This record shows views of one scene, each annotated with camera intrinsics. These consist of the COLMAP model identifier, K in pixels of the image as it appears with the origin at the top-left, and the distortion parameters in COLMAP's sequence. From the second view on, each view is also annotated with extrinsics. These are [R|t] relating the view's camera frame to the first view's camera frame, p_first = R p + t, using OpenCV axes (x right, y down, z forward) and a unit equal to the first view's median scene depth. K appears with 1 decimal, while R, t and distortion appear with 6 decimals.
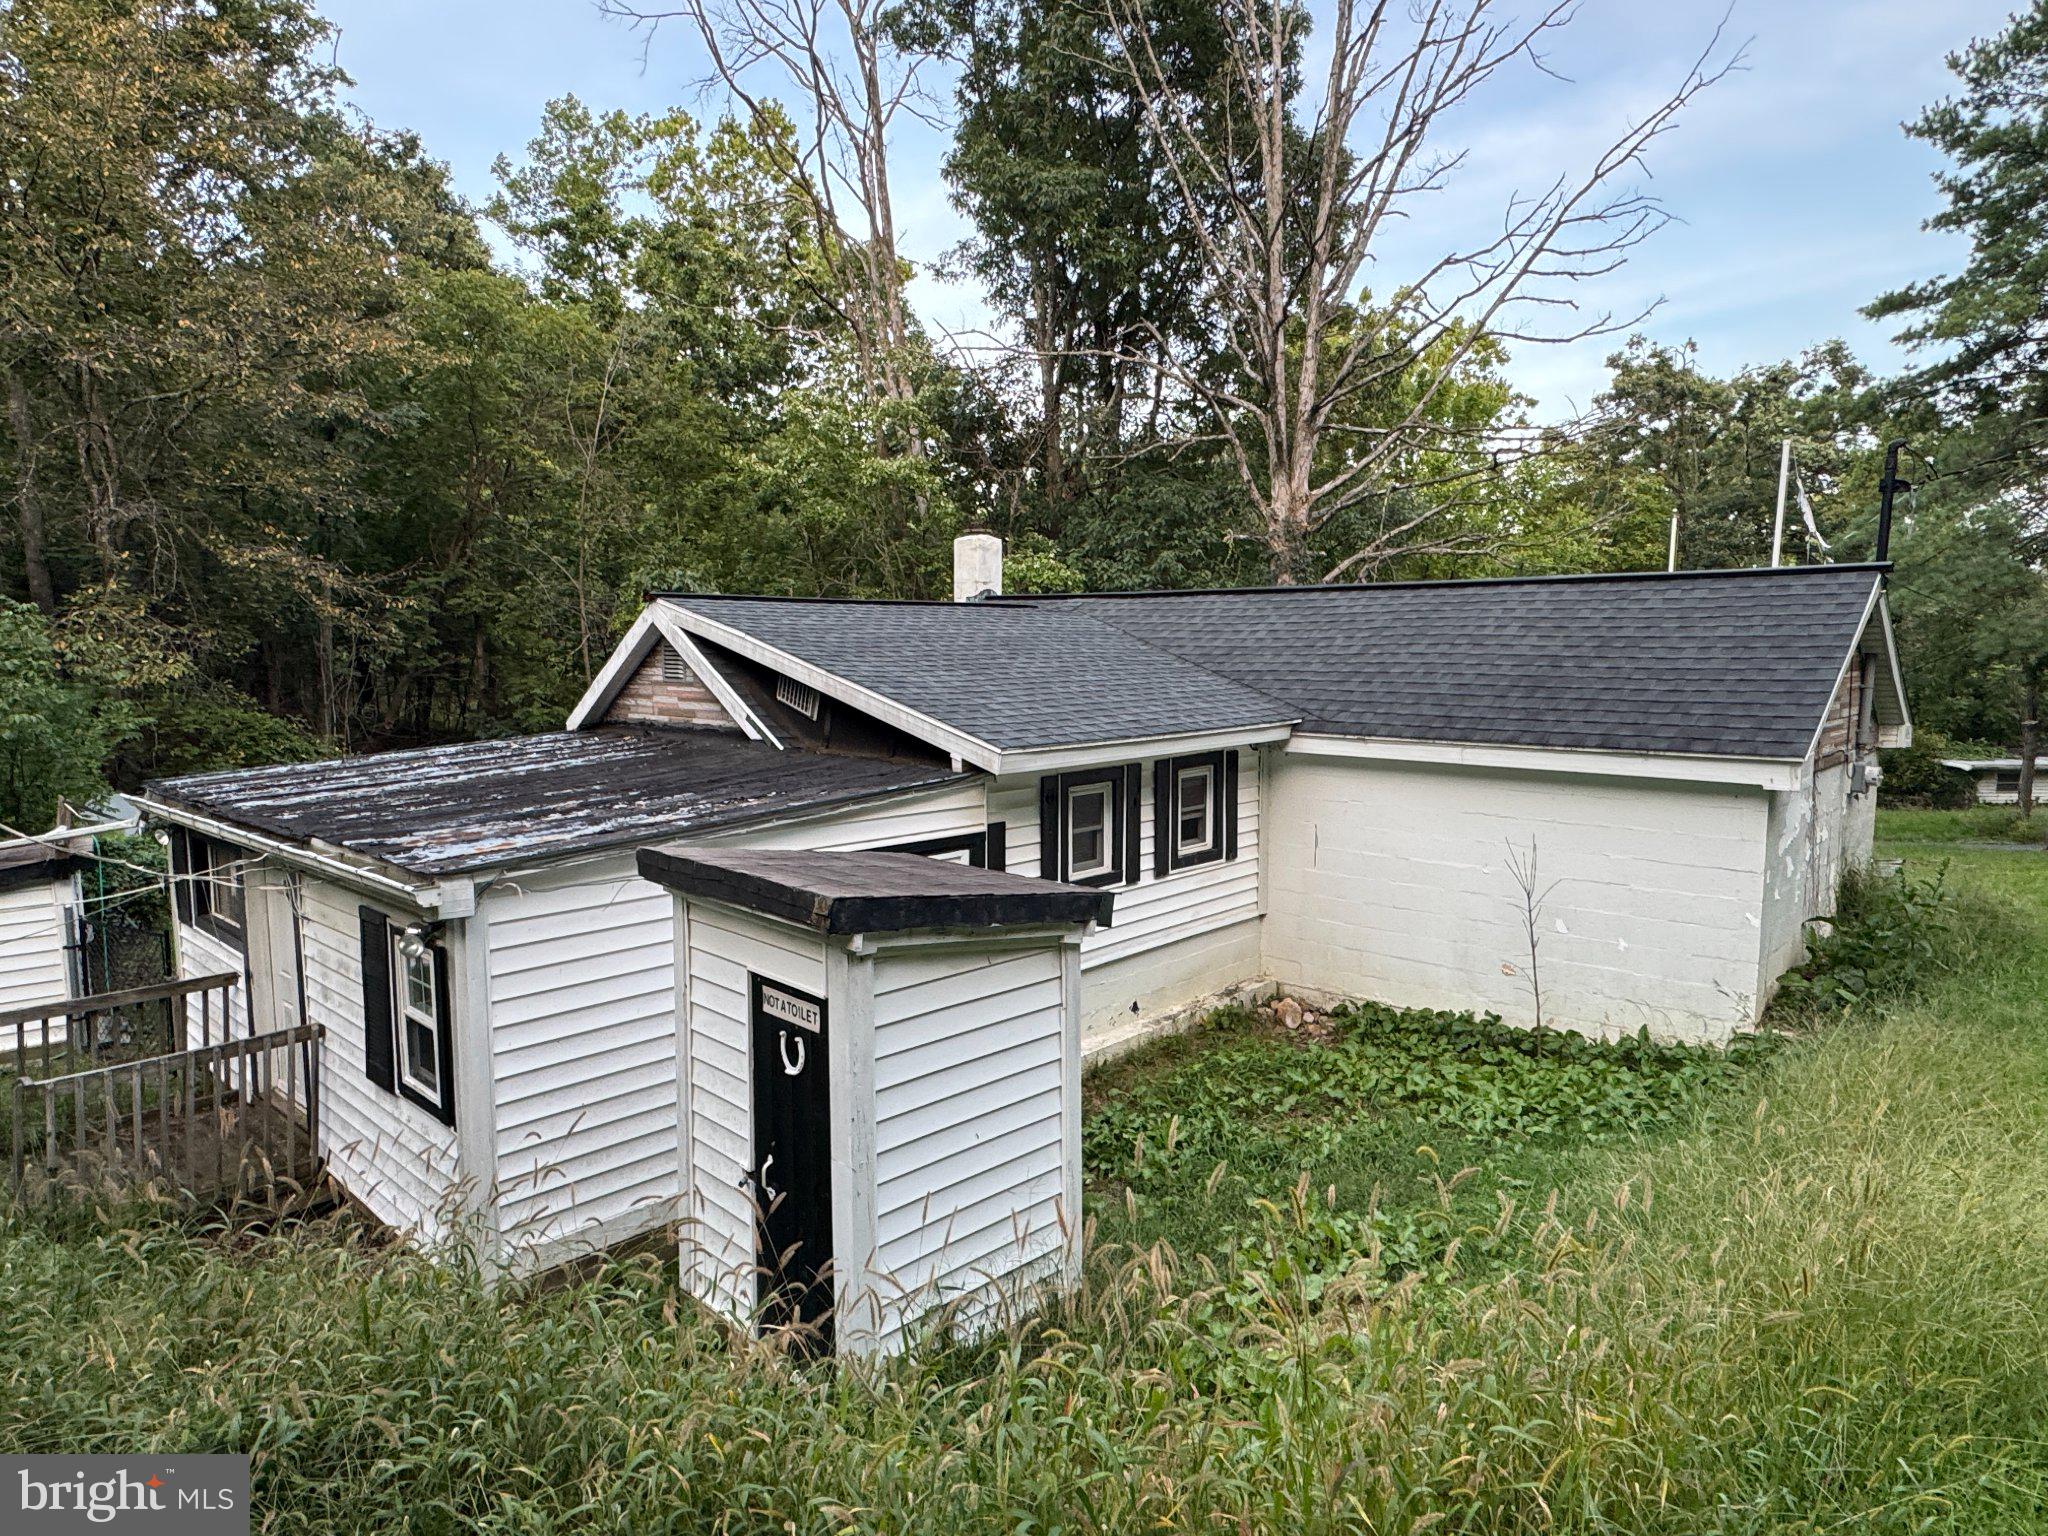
lens RADIAL K [[1229.3, 0, 969.7], [0, 1229.3, 759.9], [0, 0, 1]] dist [-0.004640, 0.001529]
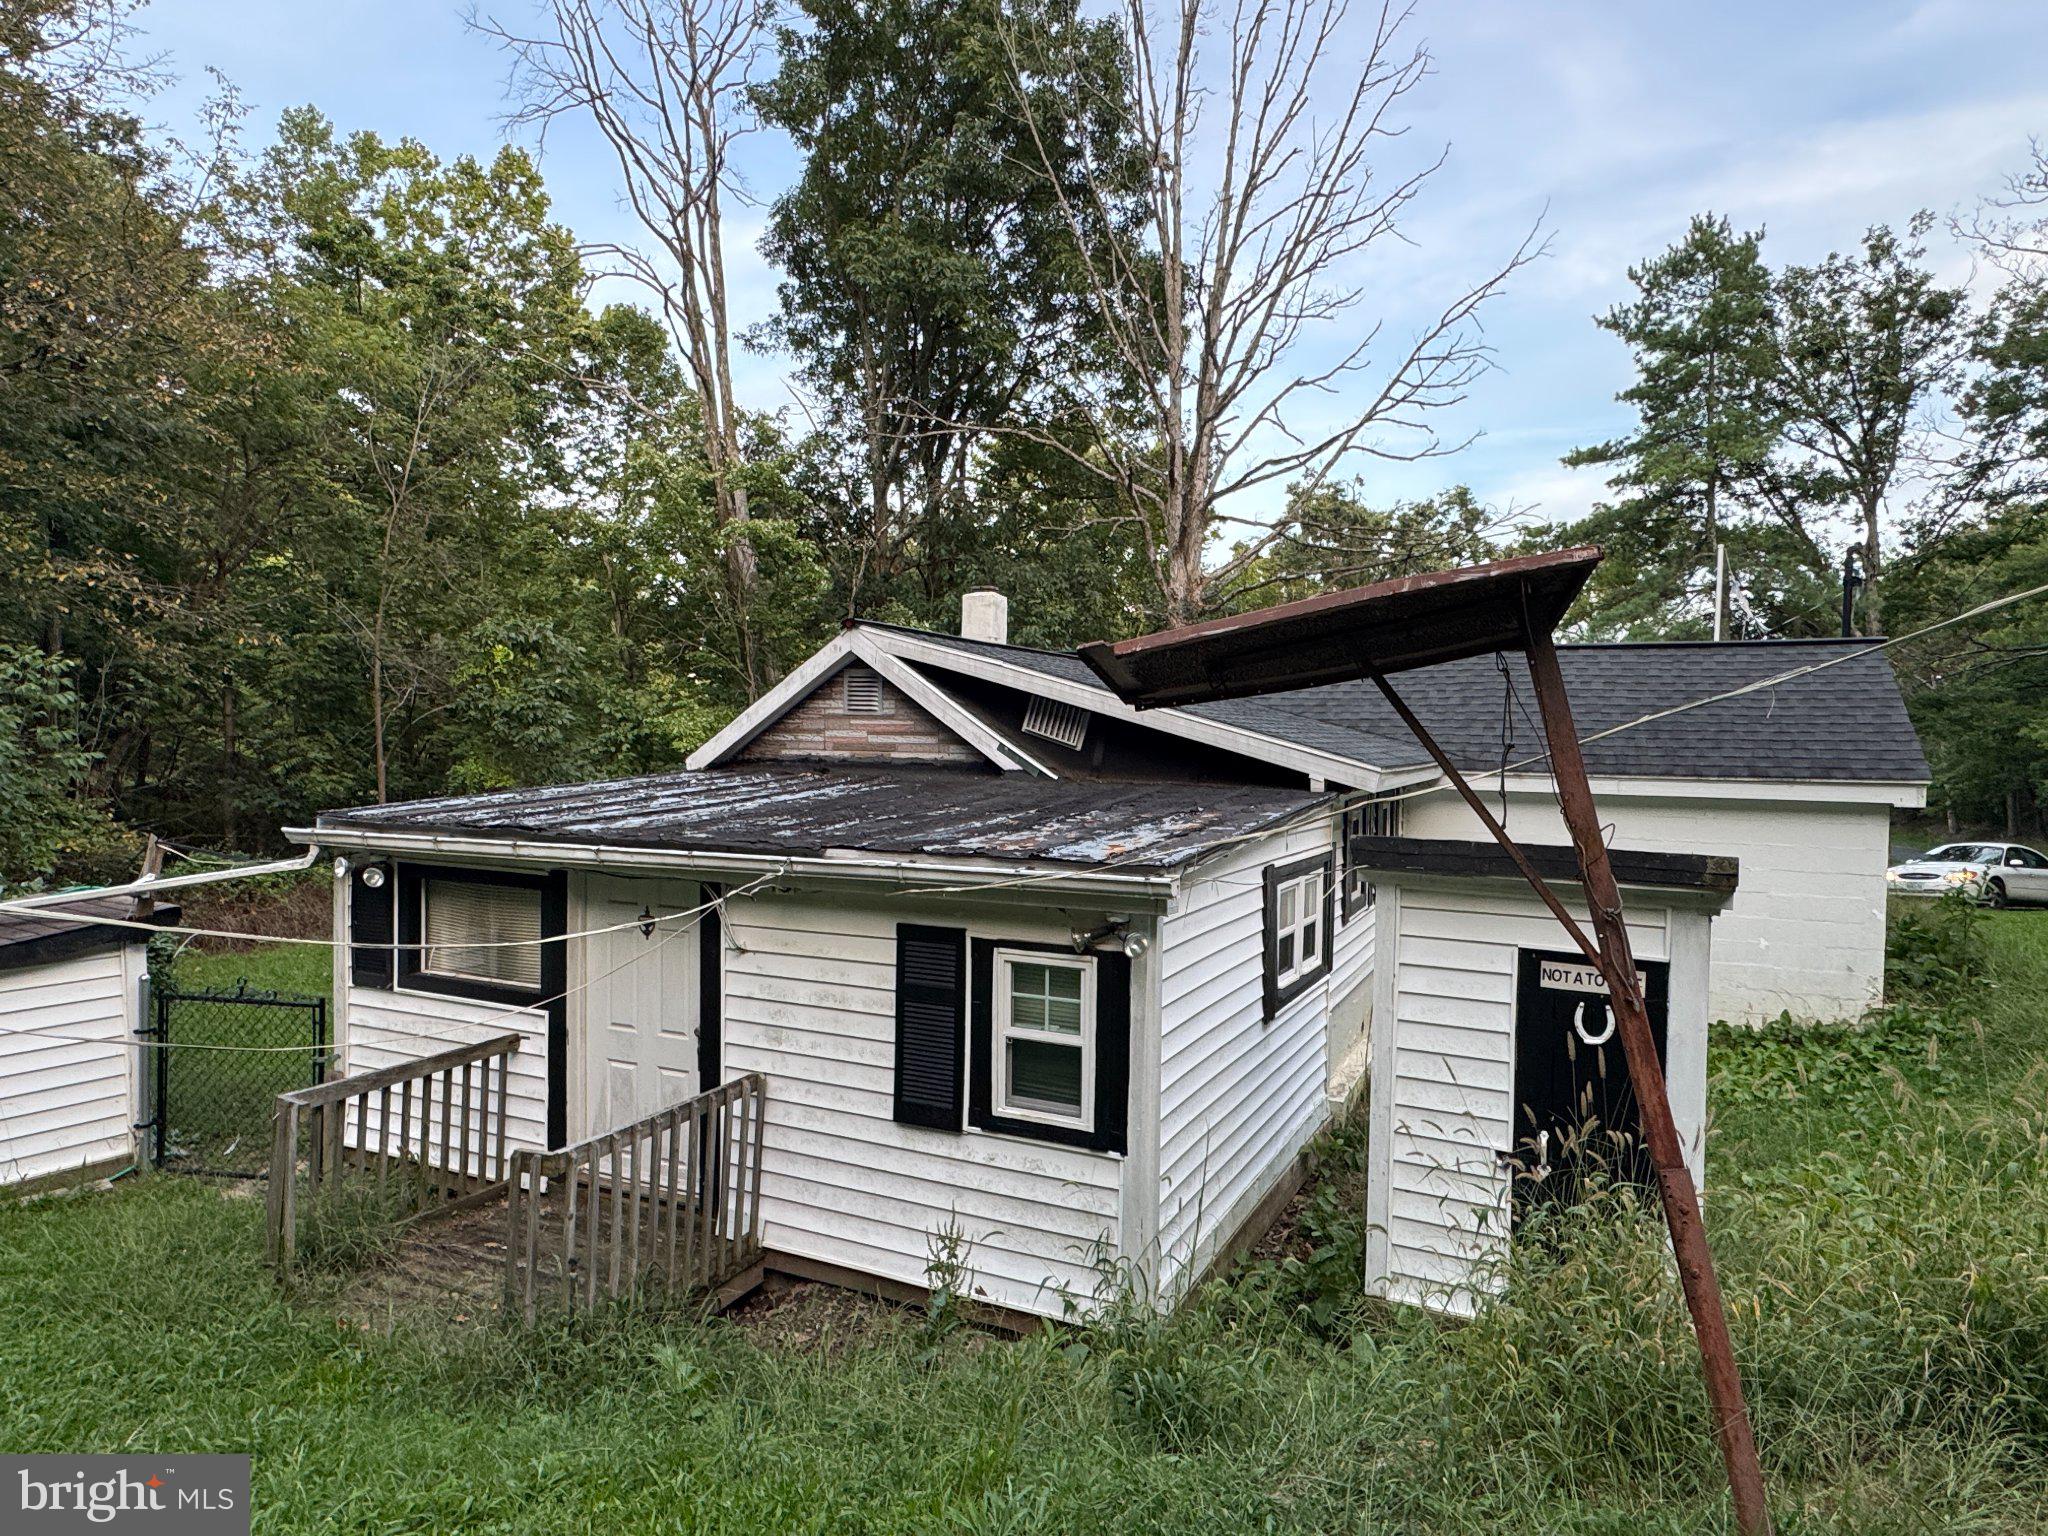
lens RADIAL K [[1229.3, 0, 973.2], [0, 1229.3, 753.2], [0, 0, 1]] dist [-0.004640, 0.001529]
pose [[0.948988, 0.014663, 0.314970, -0.439679], [0.010866, 0.996804, -0.079144, 0.040450], [-0.315124, 0.078529, 0.945796, 0.078481]]
